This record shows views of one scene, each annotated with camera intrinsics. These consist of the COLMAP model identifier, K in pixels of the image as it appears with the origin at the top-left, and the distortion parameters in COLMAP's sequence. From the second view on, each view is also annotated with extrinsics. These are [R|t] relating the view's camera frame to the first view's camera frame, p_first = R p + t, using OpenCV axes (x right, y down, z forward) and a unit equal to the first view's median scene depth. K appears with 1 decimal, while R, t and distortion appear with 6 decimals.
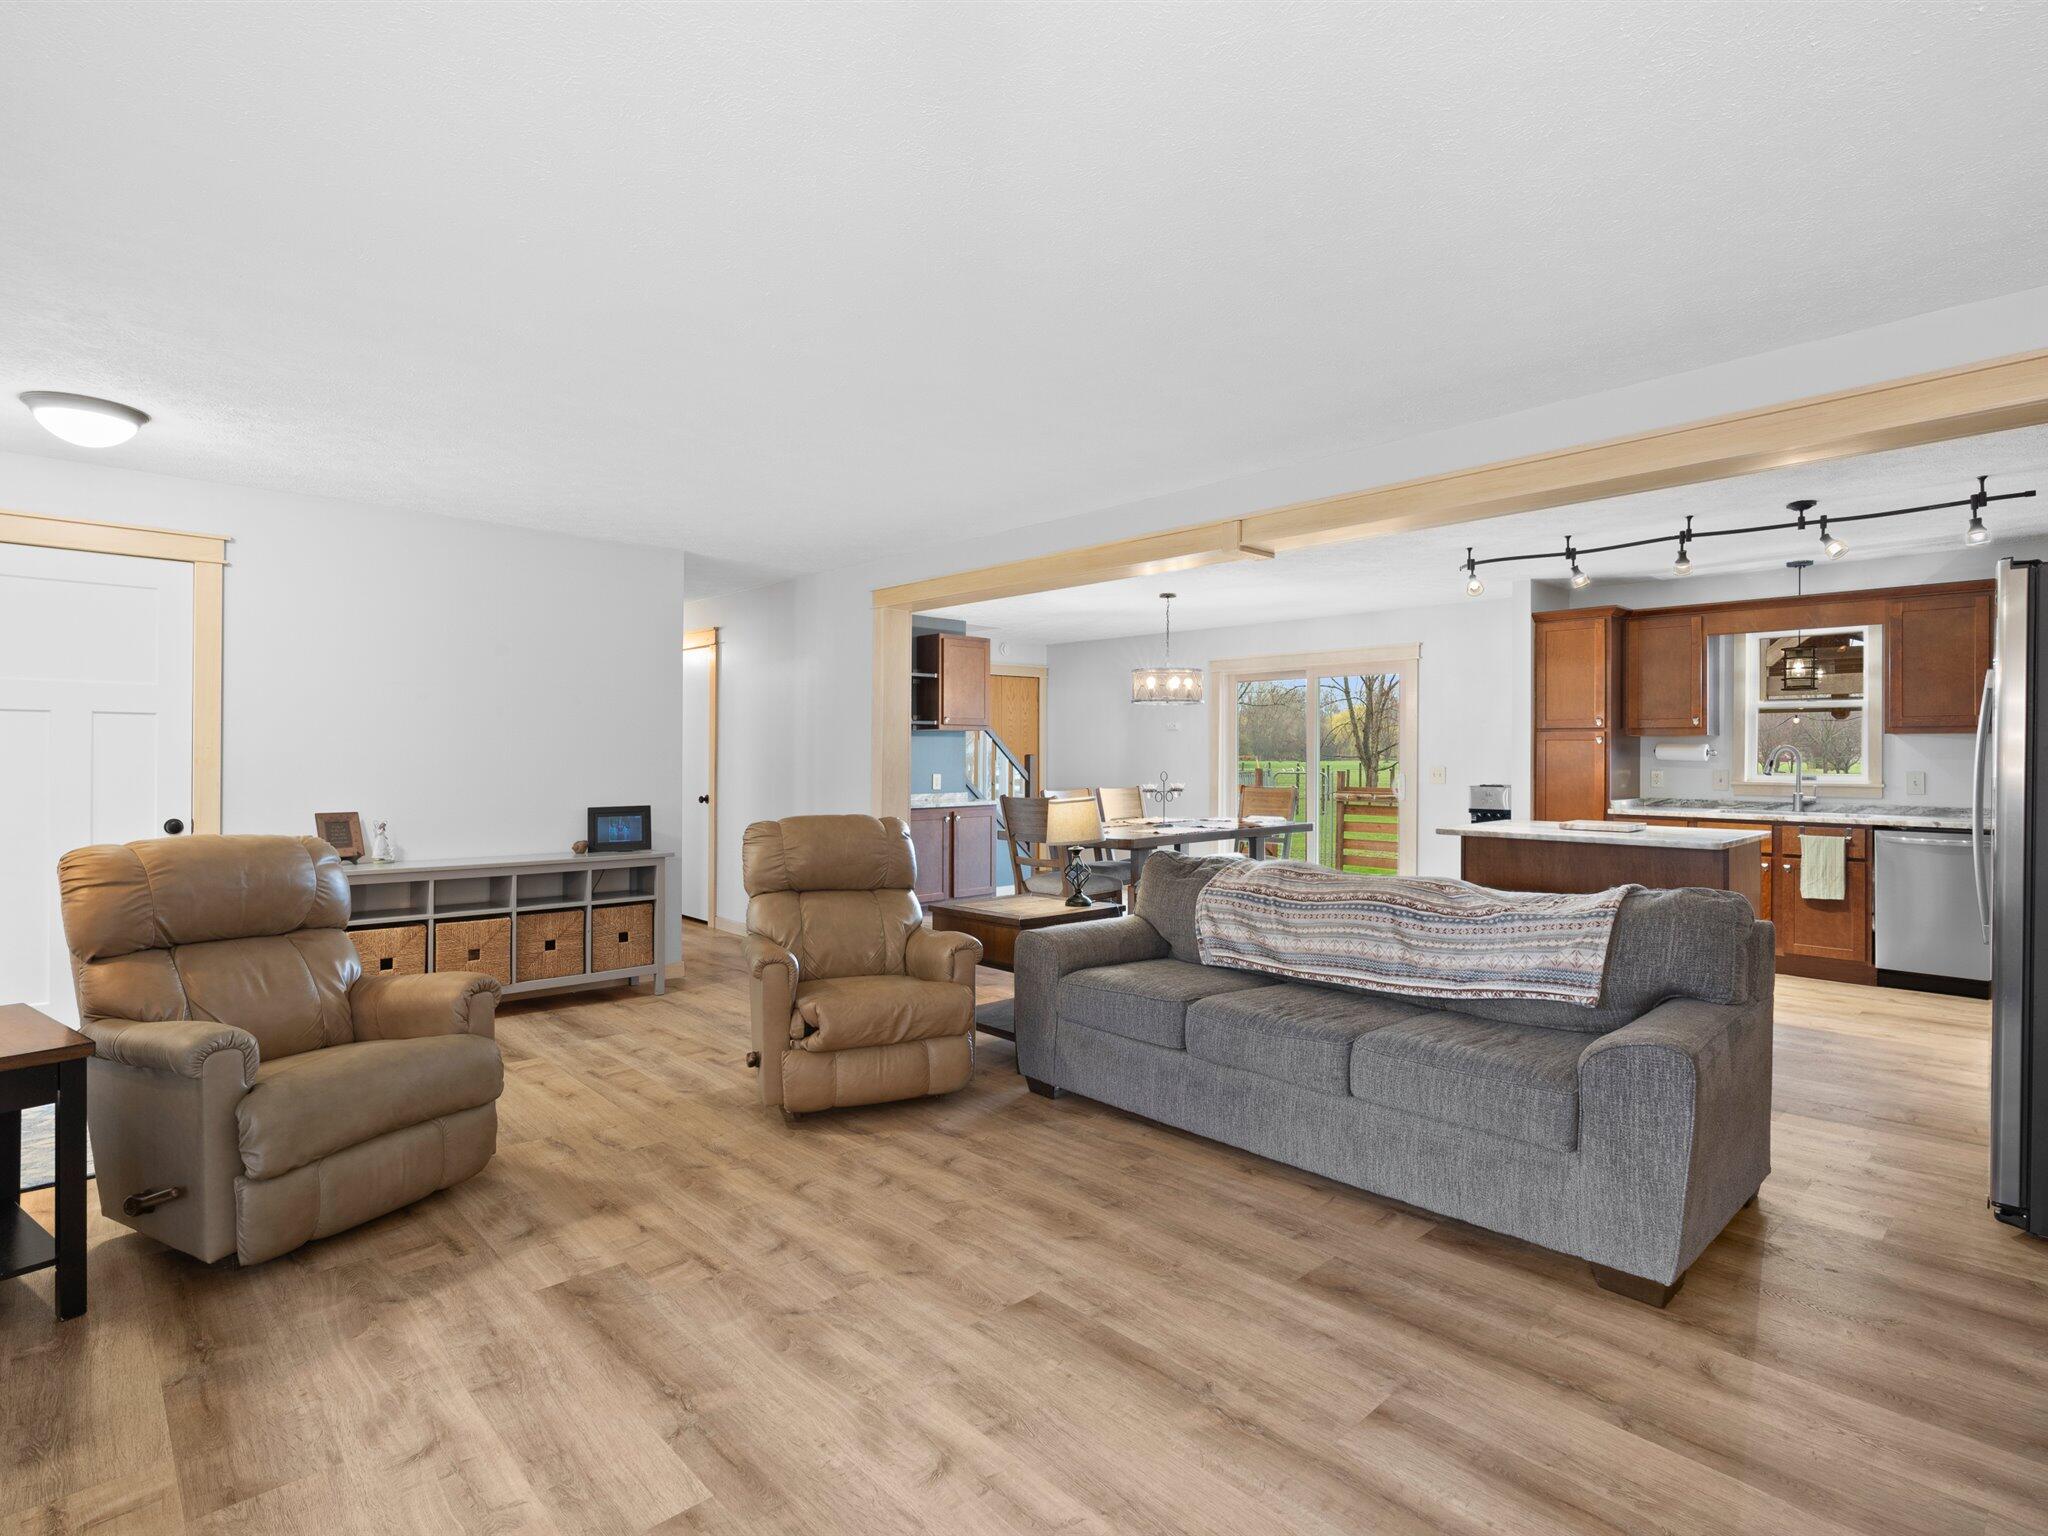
lens RADIAL K [[1049.8, 0, 1021.2], [0, 1049.8, 759.3], [0, 0, 1]] dist [-0.002111, -0.000209]
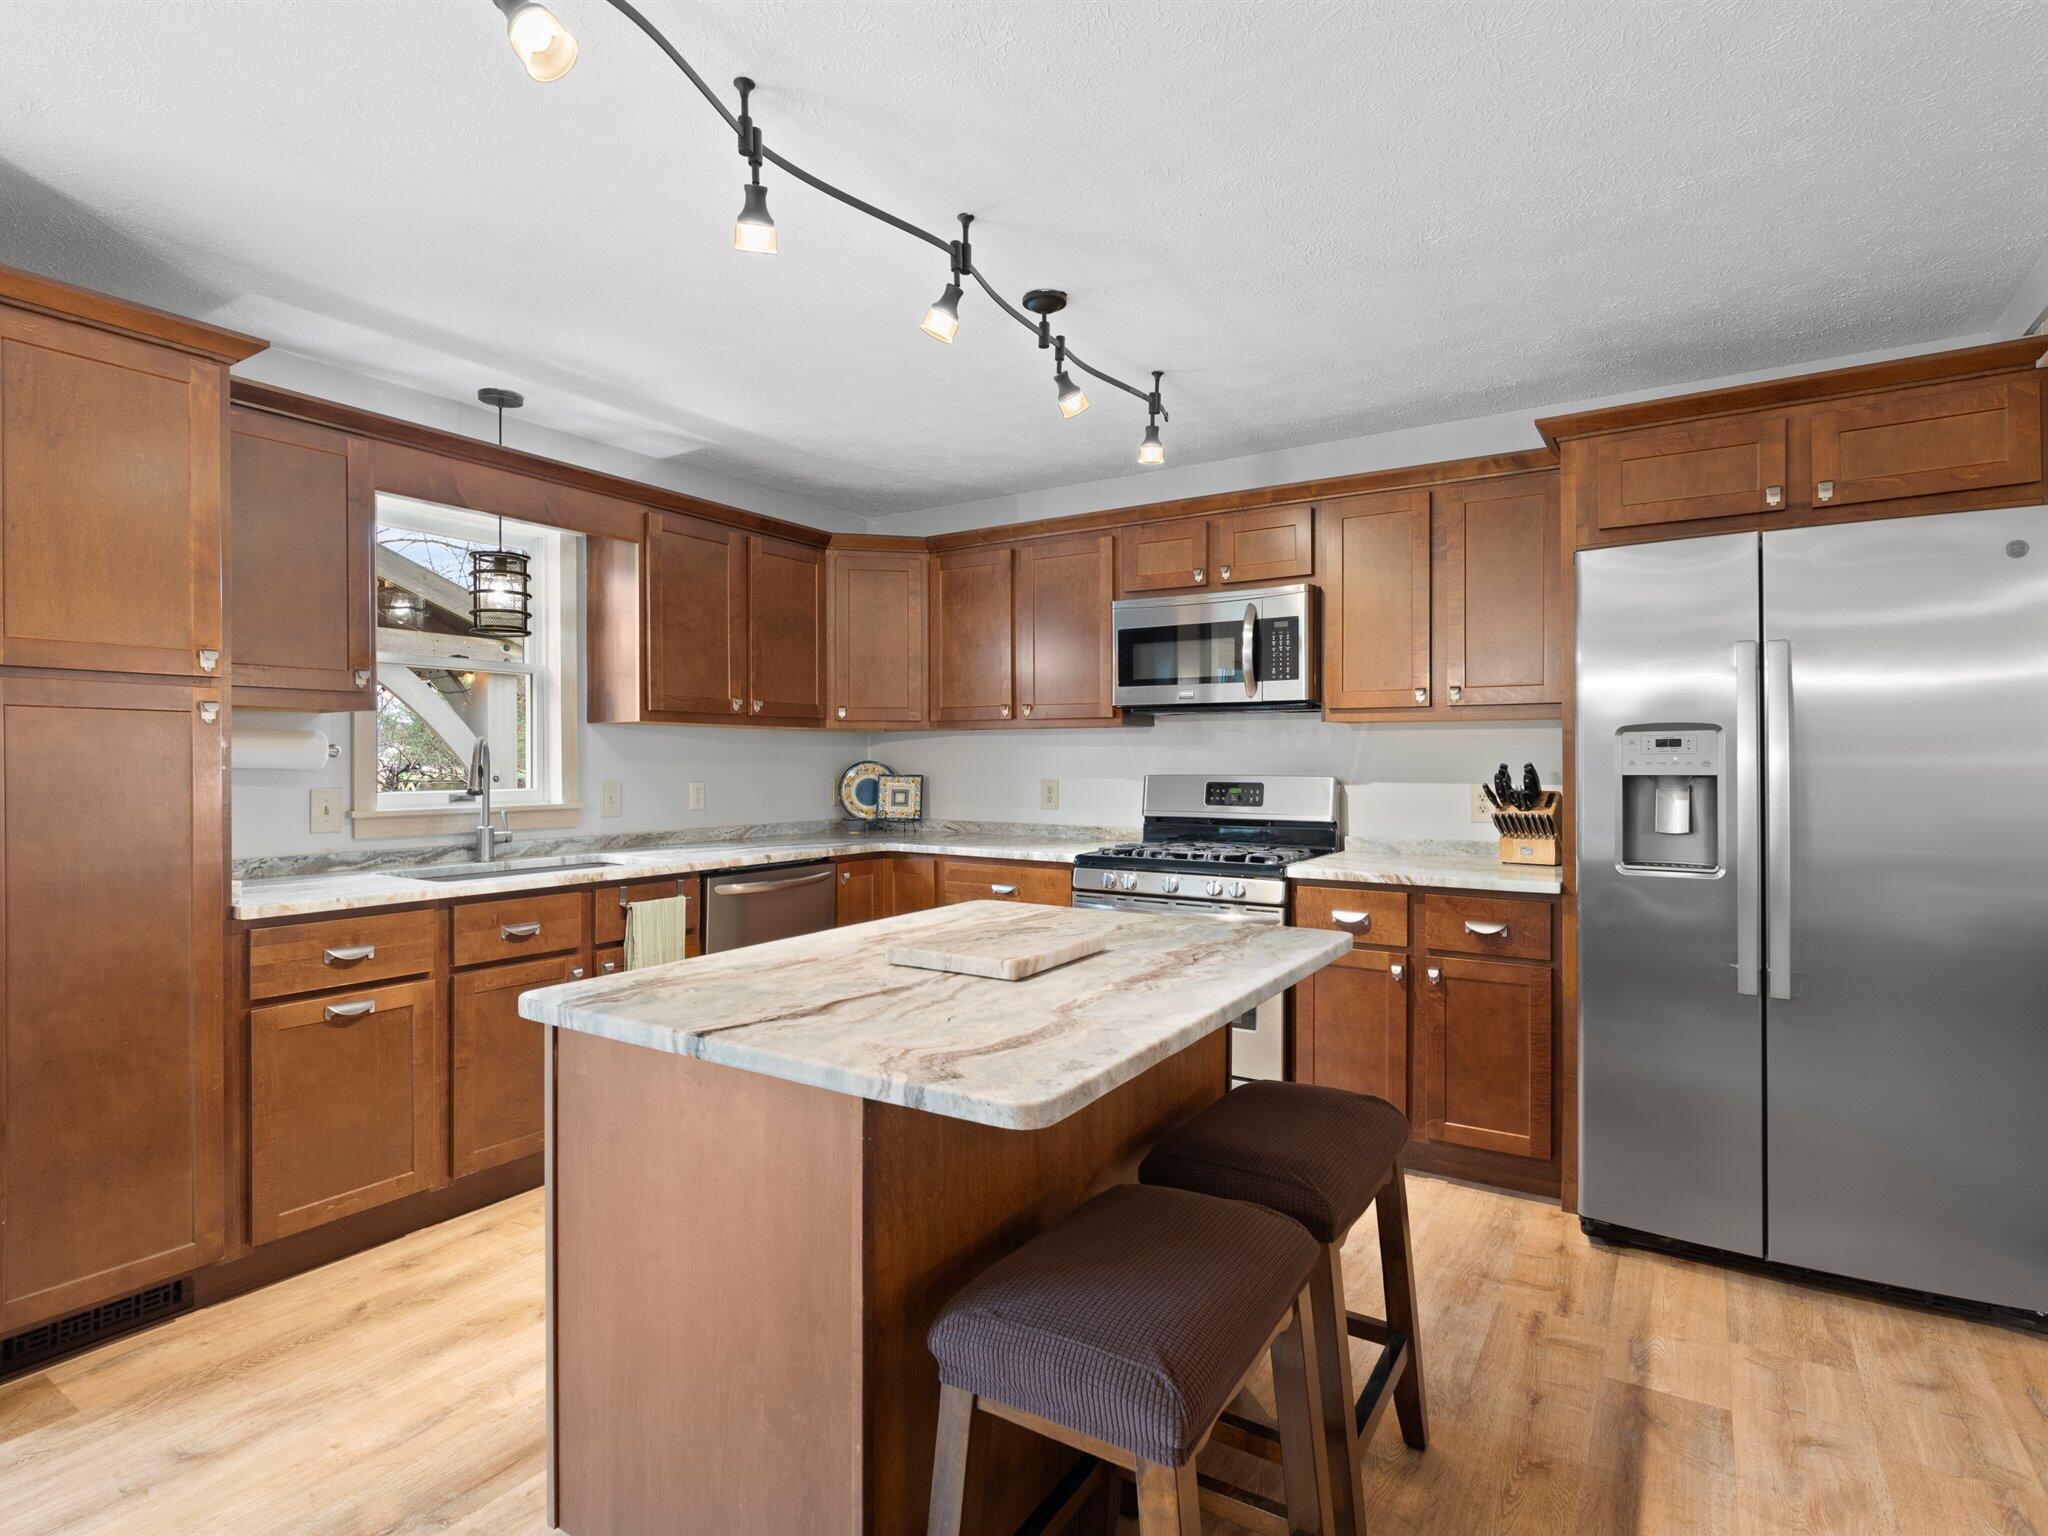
lens RADIAL K [[1049.8, 0, 1021.2], [0, 1049.8, 759.3], [0, 0, 1]] dist [-0.002111, -0.000209]
pose [[-0.241367, -0.001913, 0.970432, 0.164194], [0.006382, 0.999973, 0.003559, -0.002349], [-0.970413, 0.007052, -0.241349, 0.902463]]
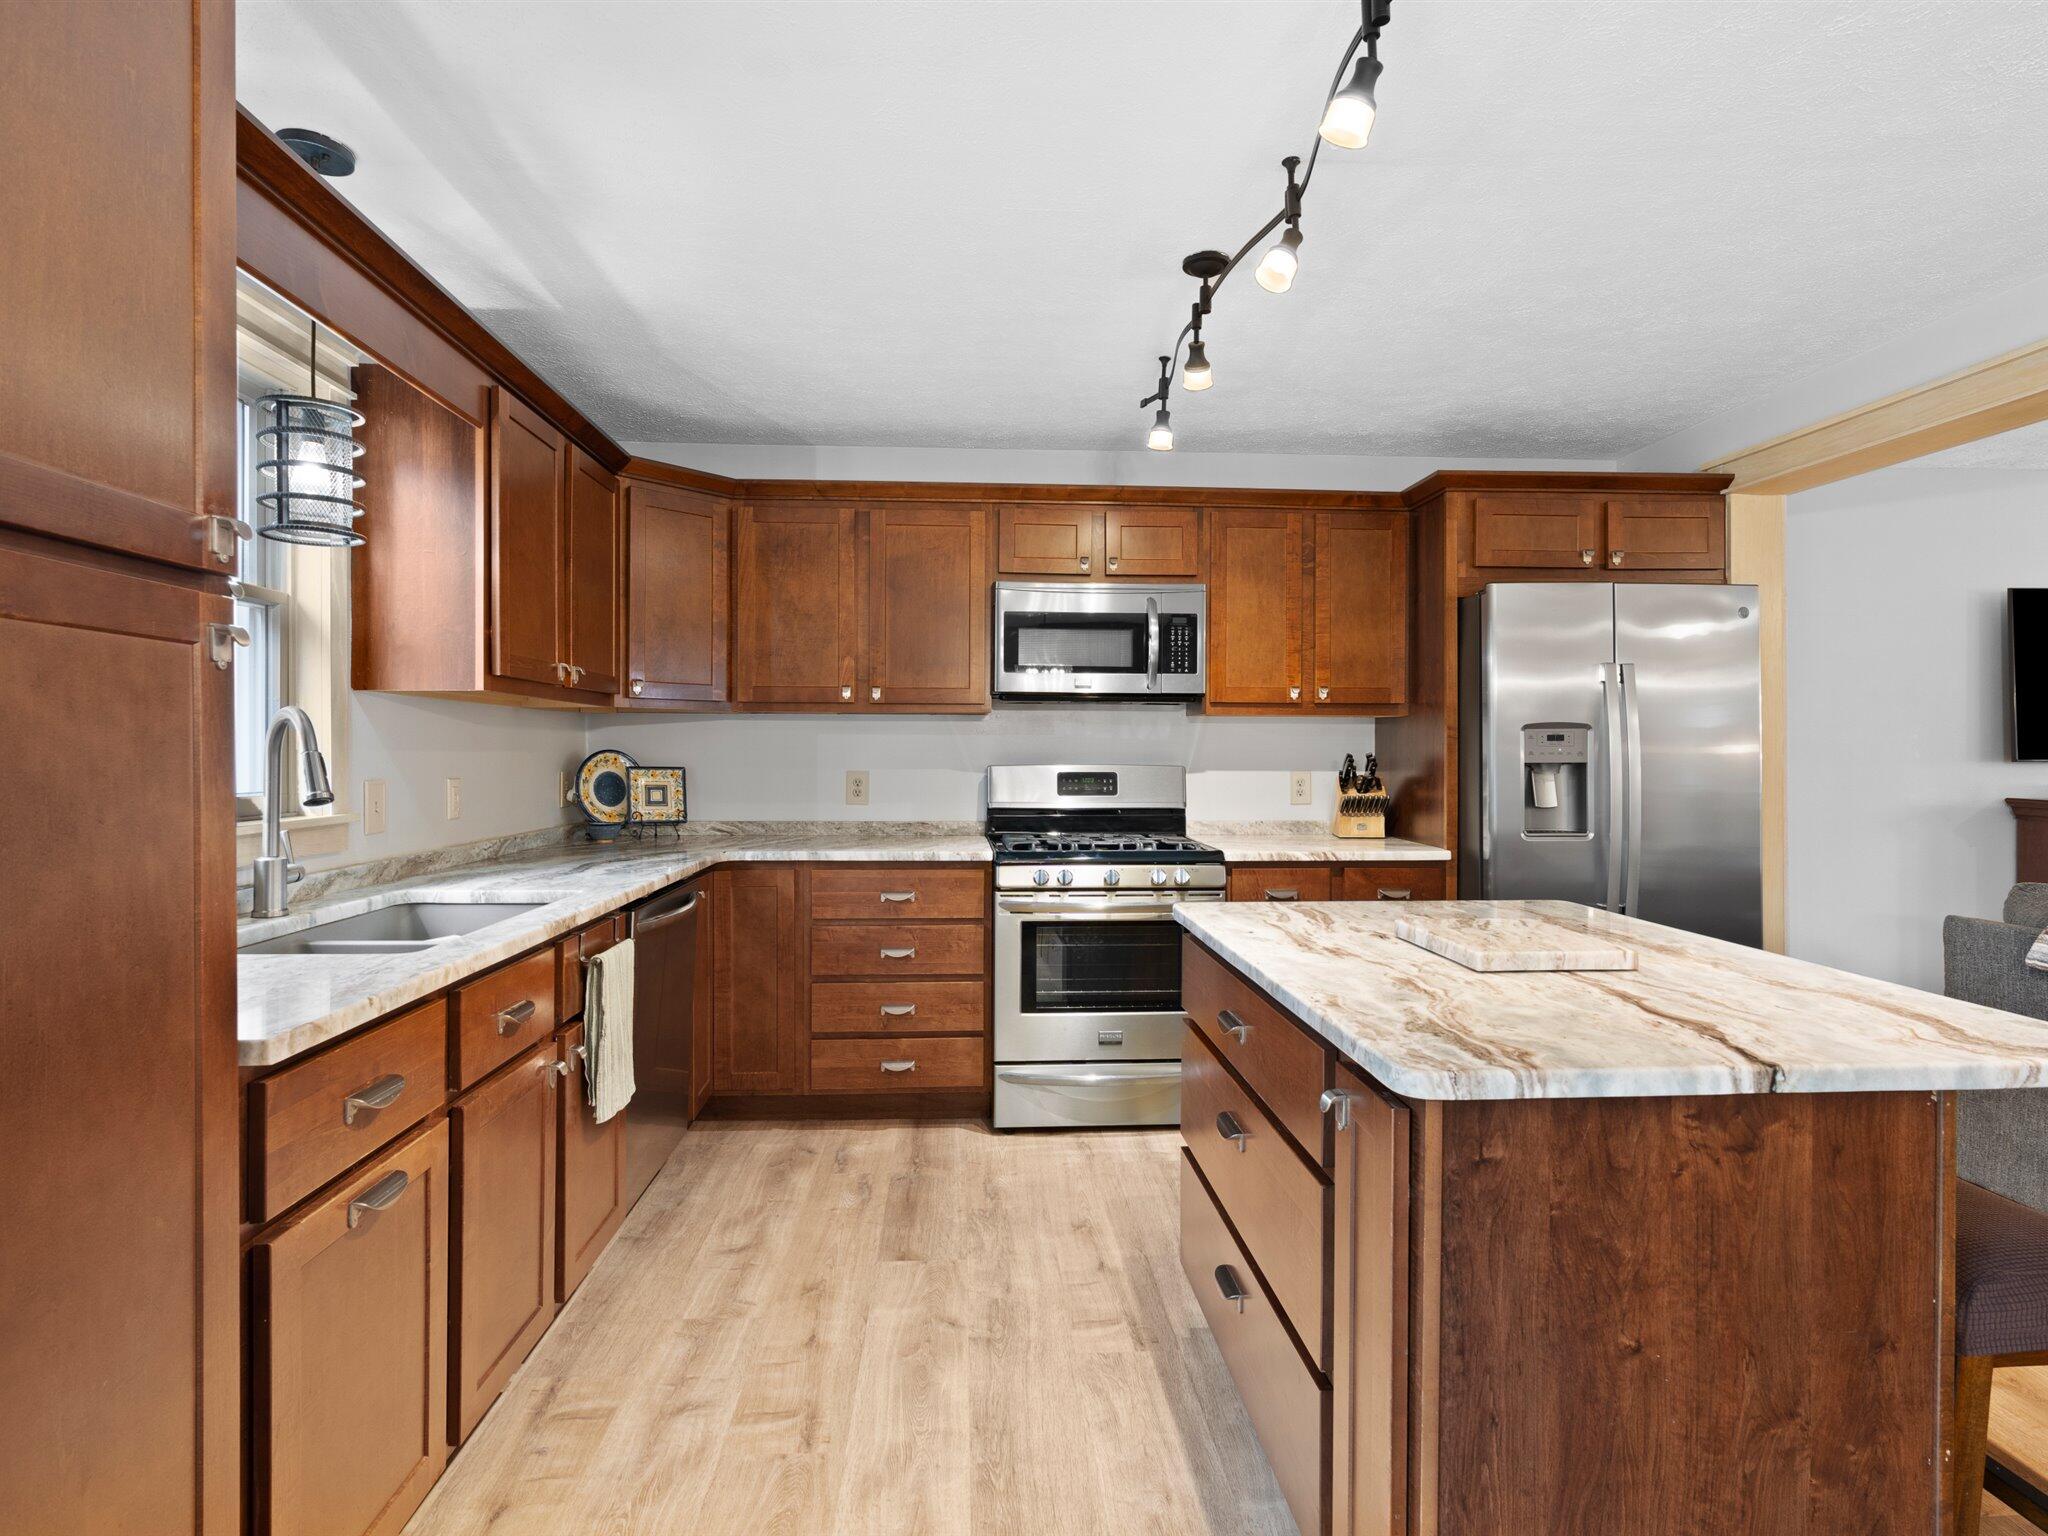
lens RADIAL K [[1046.7, 0, 1020.6], [0, 1046.7, 746.0], [0, 0, 1]] dist [-0.004517, -0.000731]
pose [[-0.768522, -0.001033, 0.639822, 0.378275], [-0.000241, 0.999999, 0.001324, -0.002085], [-0.639823, 0.000863, -0.768522, 1.148080]]
